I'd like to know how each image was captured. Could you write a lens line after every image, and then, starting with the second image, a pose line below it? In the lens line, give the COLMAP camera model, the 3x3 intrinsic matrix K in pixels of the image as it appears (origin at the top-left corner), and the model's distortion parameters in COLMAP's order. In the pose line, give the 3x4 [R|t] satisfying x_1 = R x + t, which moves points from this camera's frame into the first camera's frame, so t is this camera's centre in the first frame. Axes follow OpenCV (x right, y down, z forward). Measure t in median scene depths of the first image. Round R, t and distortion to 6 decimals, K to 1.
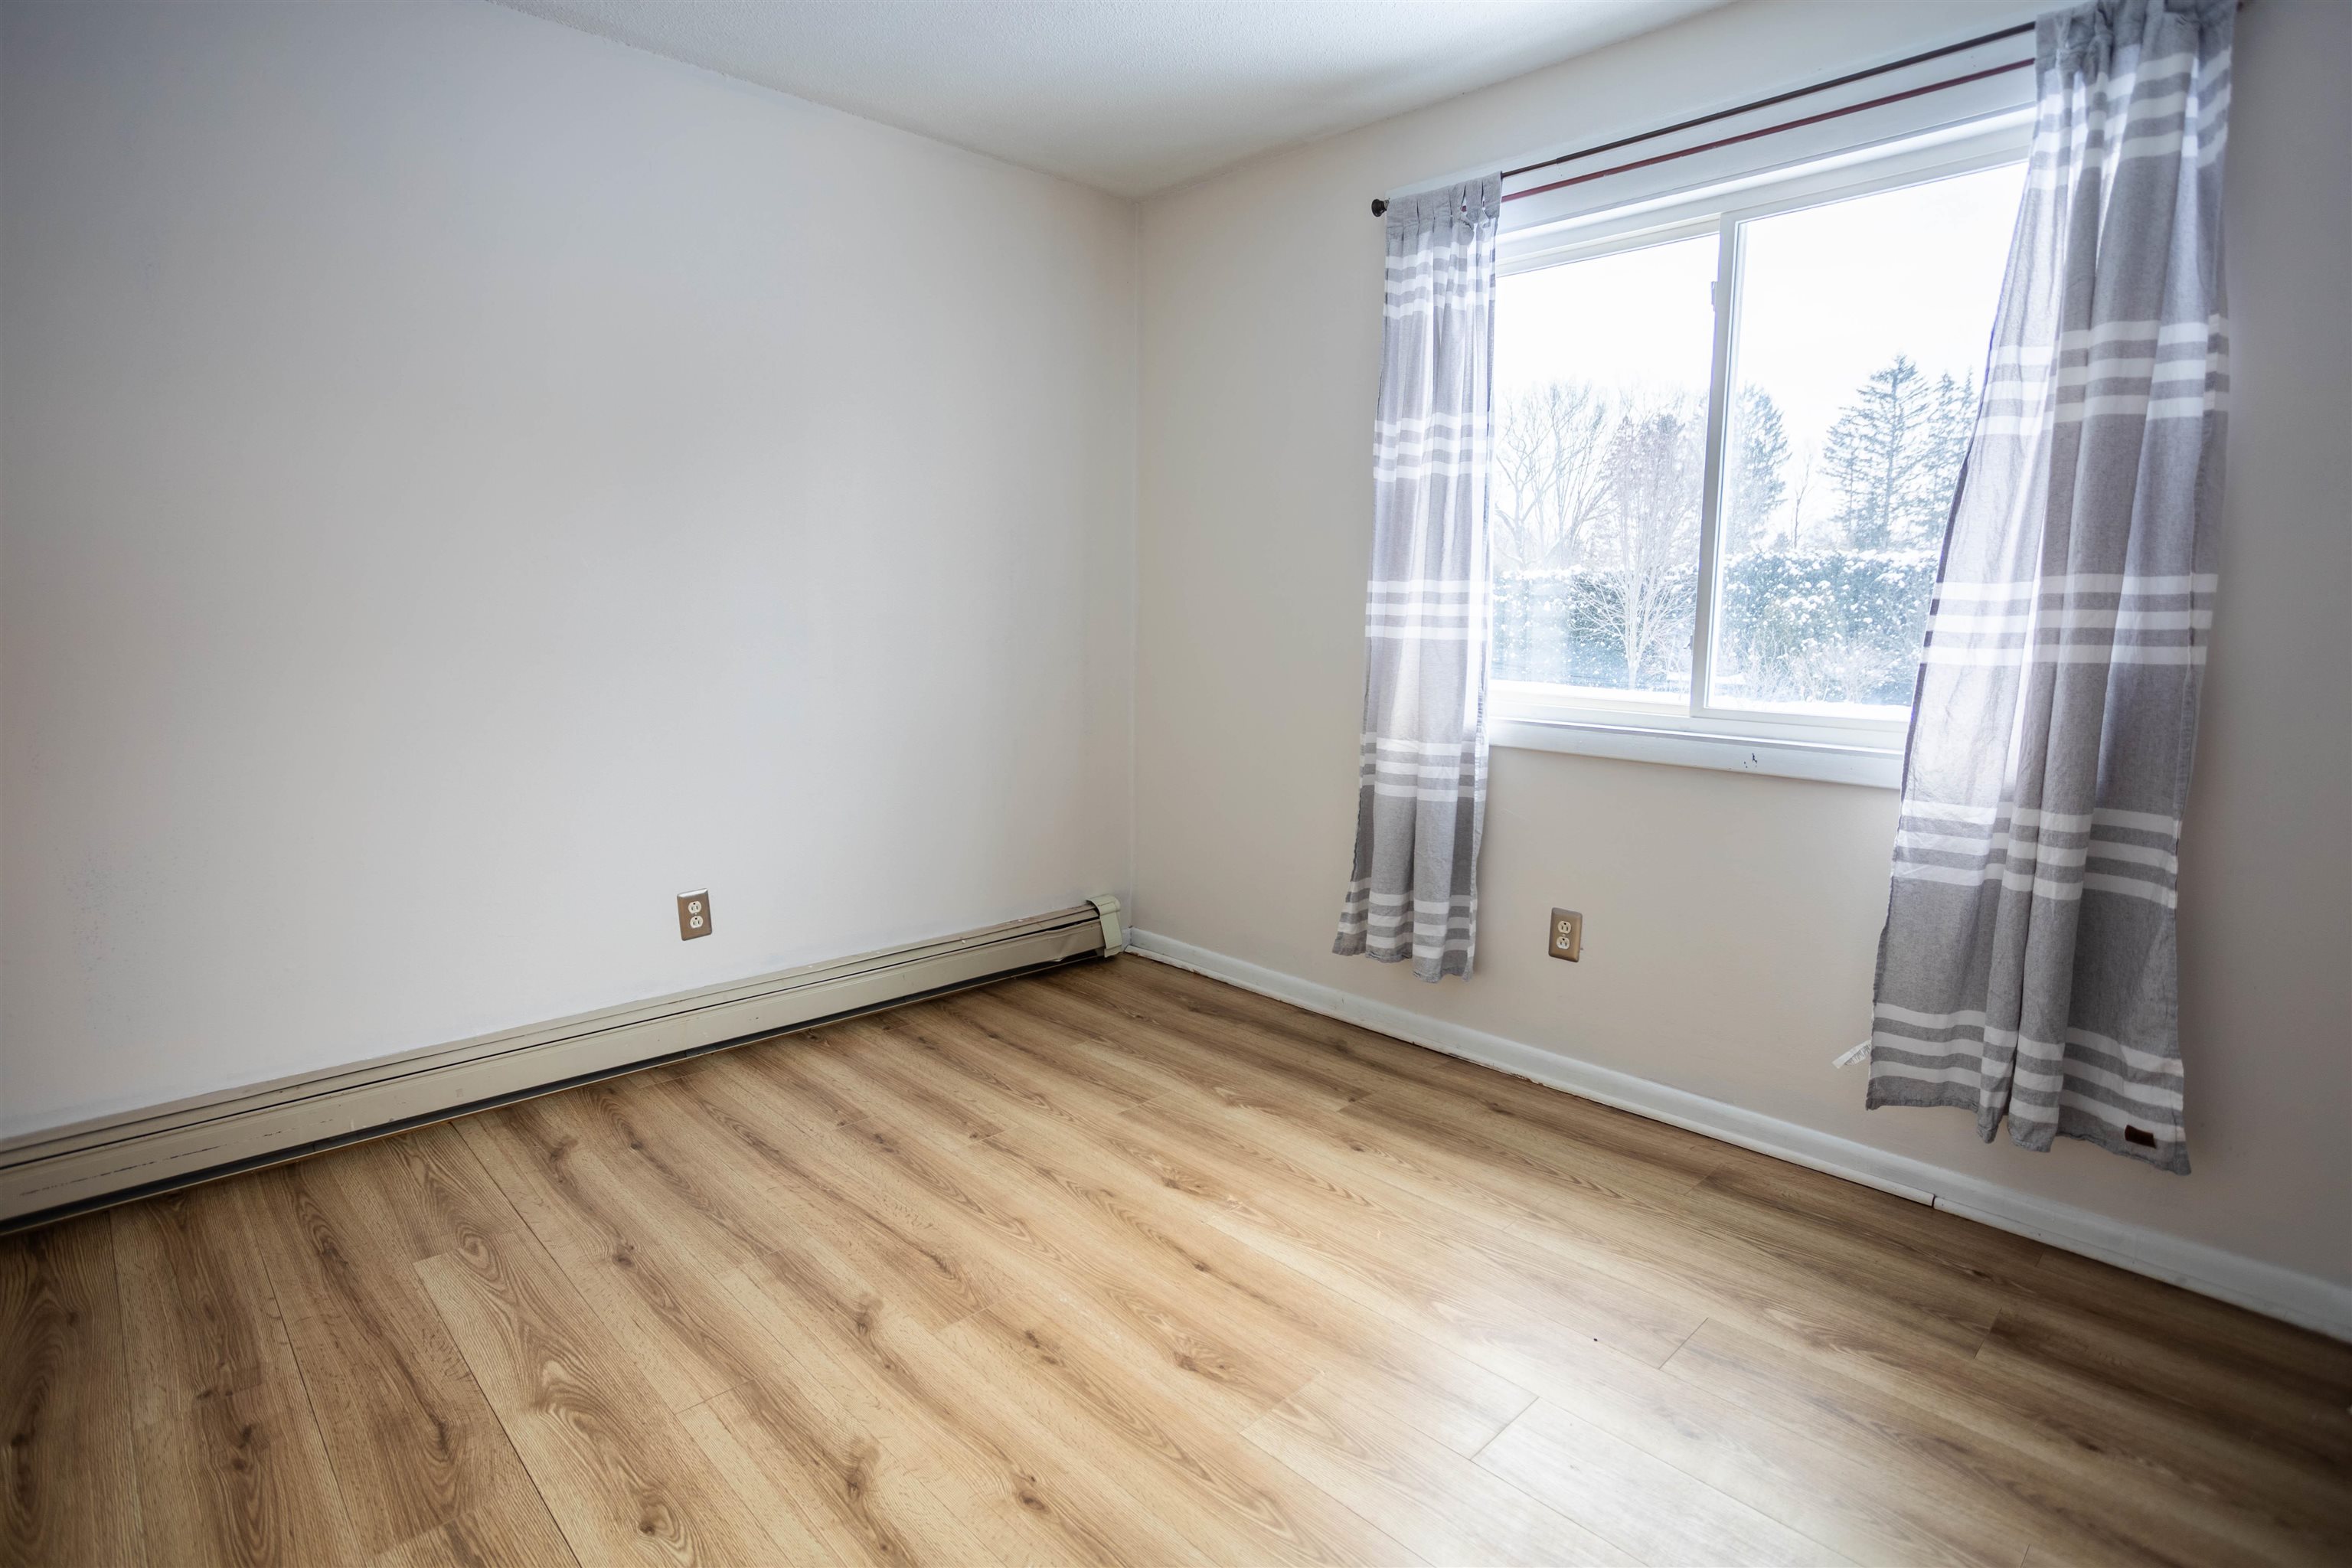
lens RADIAL K [[1215.4, 0, 1176.0], [0, 1215.4, 784.0], [0, 0, 1]] dist [-0.057644, 0.038074]
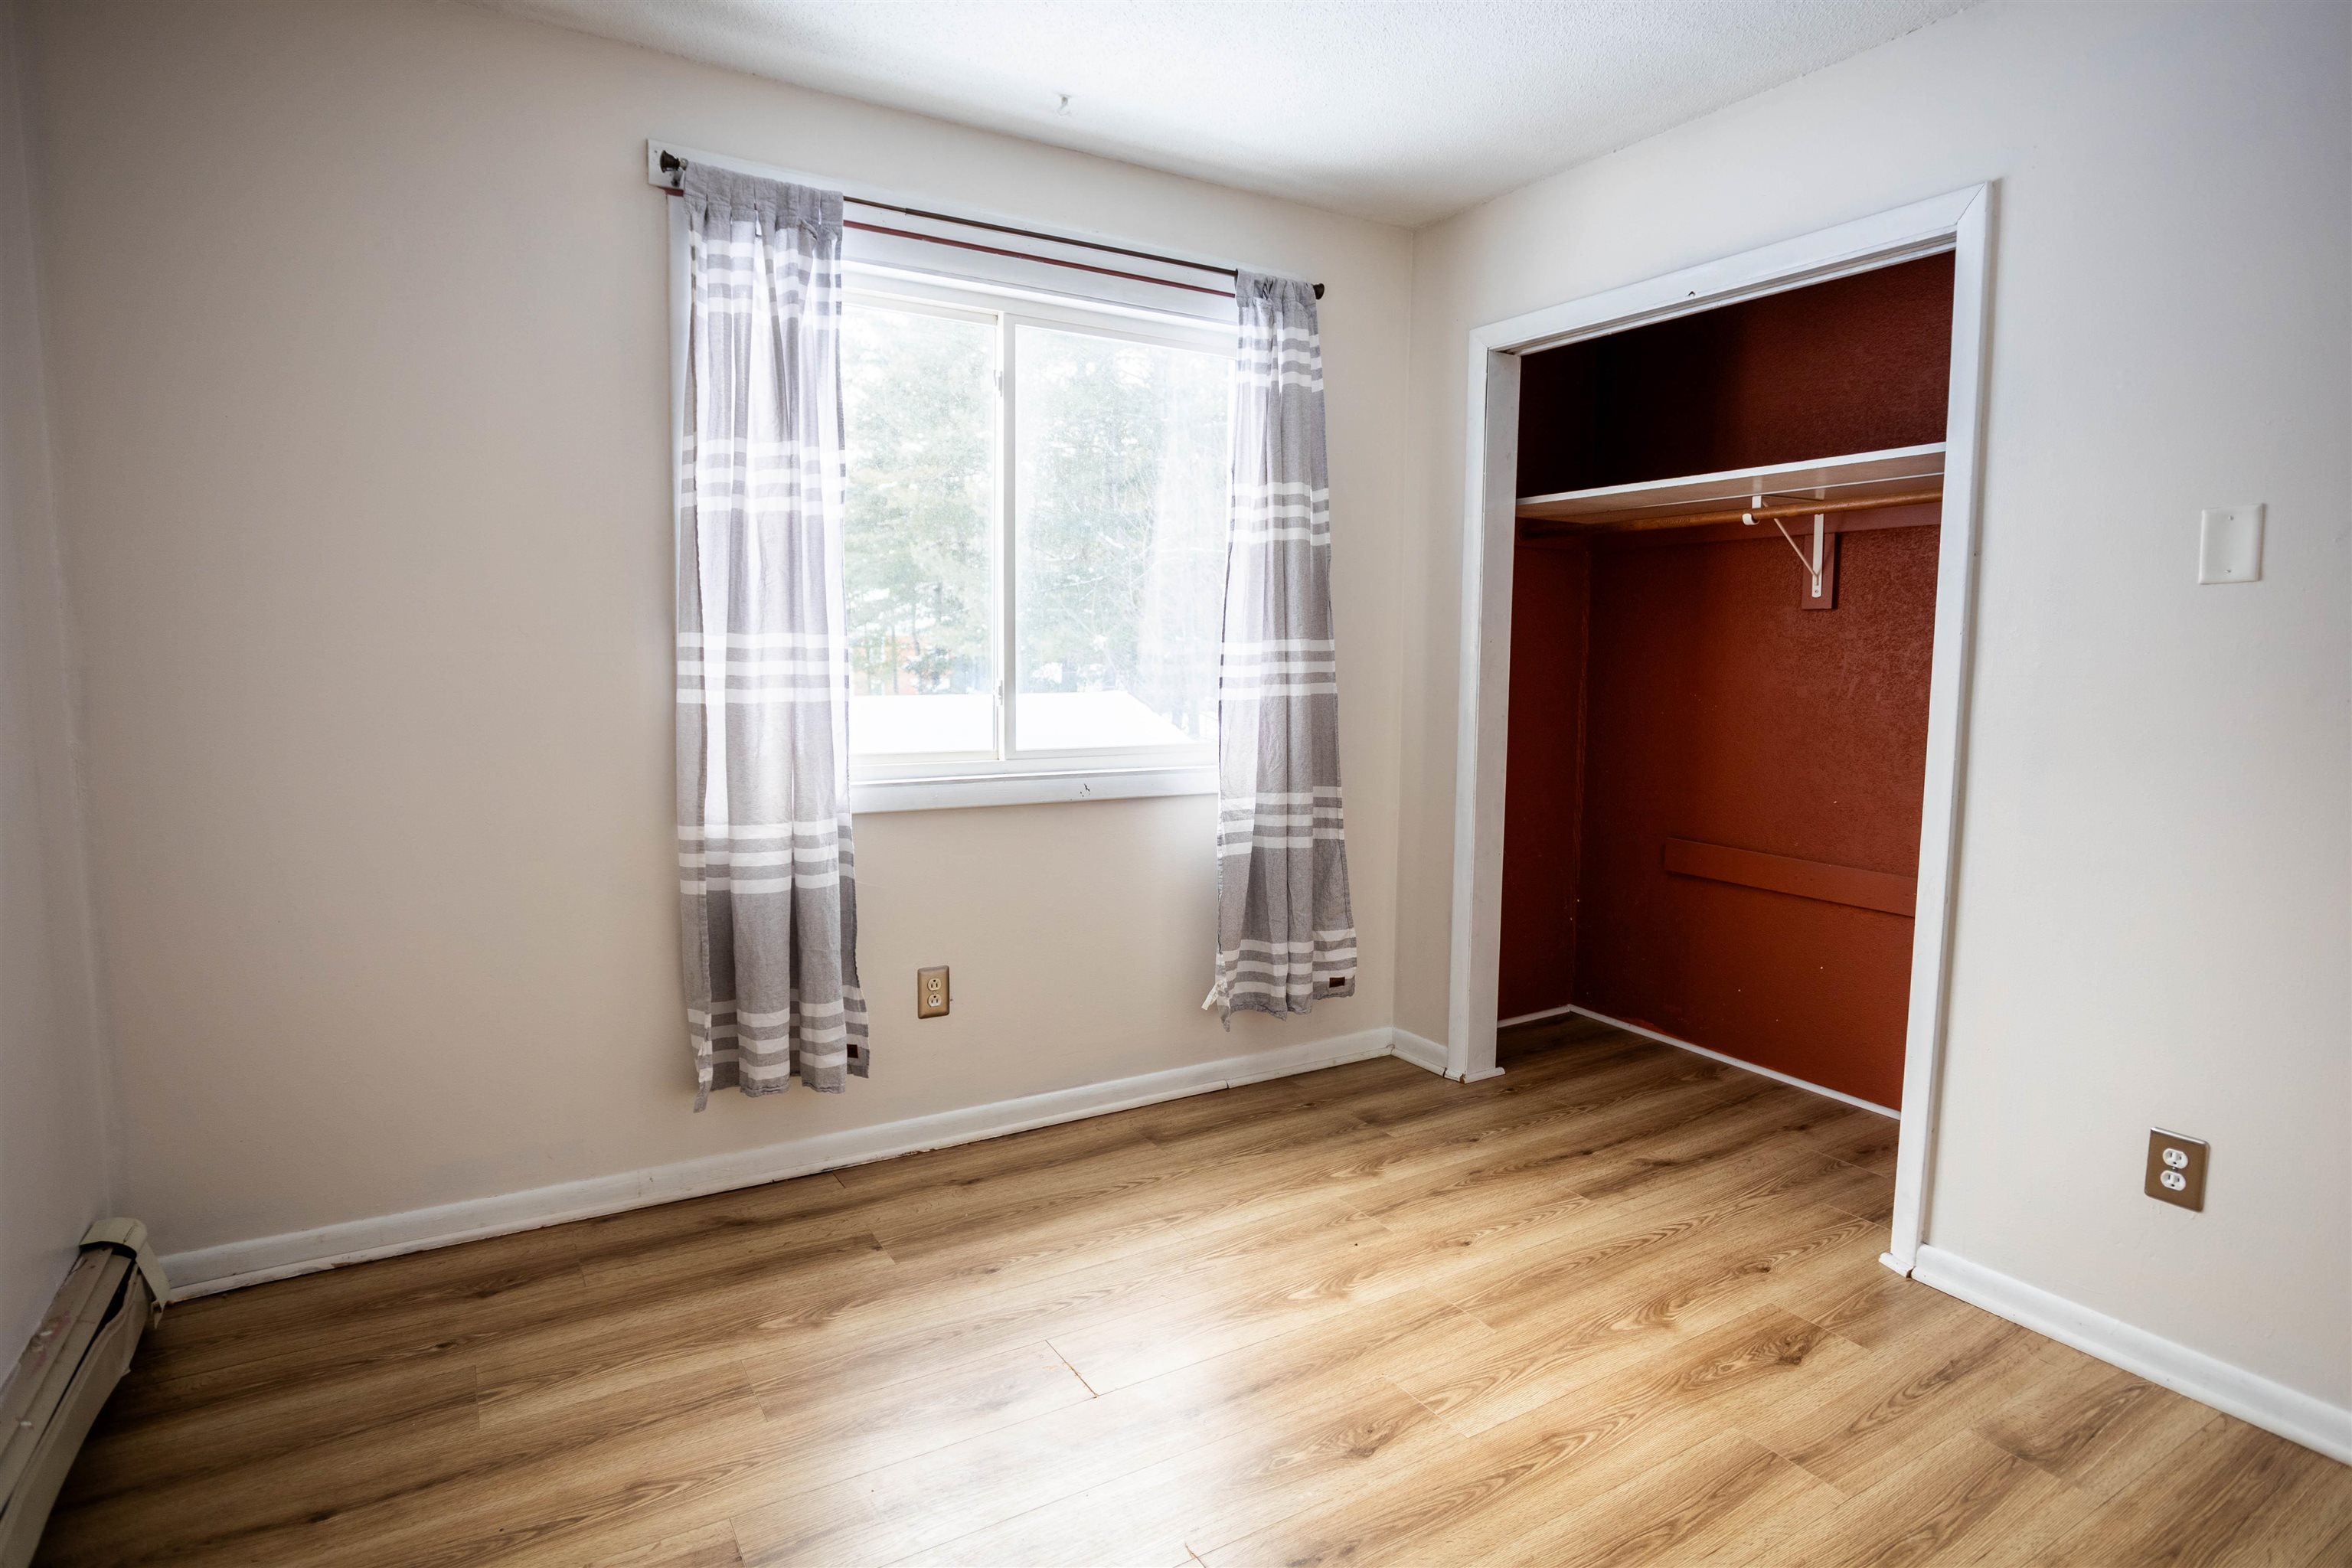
lens RADIAL K [[1237.0, 0, 1176.0], [0, 1237.0, 784.0], [0, 0, 1]] dist [-0.062626, 0.041151]
pose [[0.211616, -0.108442, 0.971318, -0.633380], [0.138331, 0.987144, 0.080071, -0.102605], [-0.967514, 0.117419, 0.223896, 0.595908]]
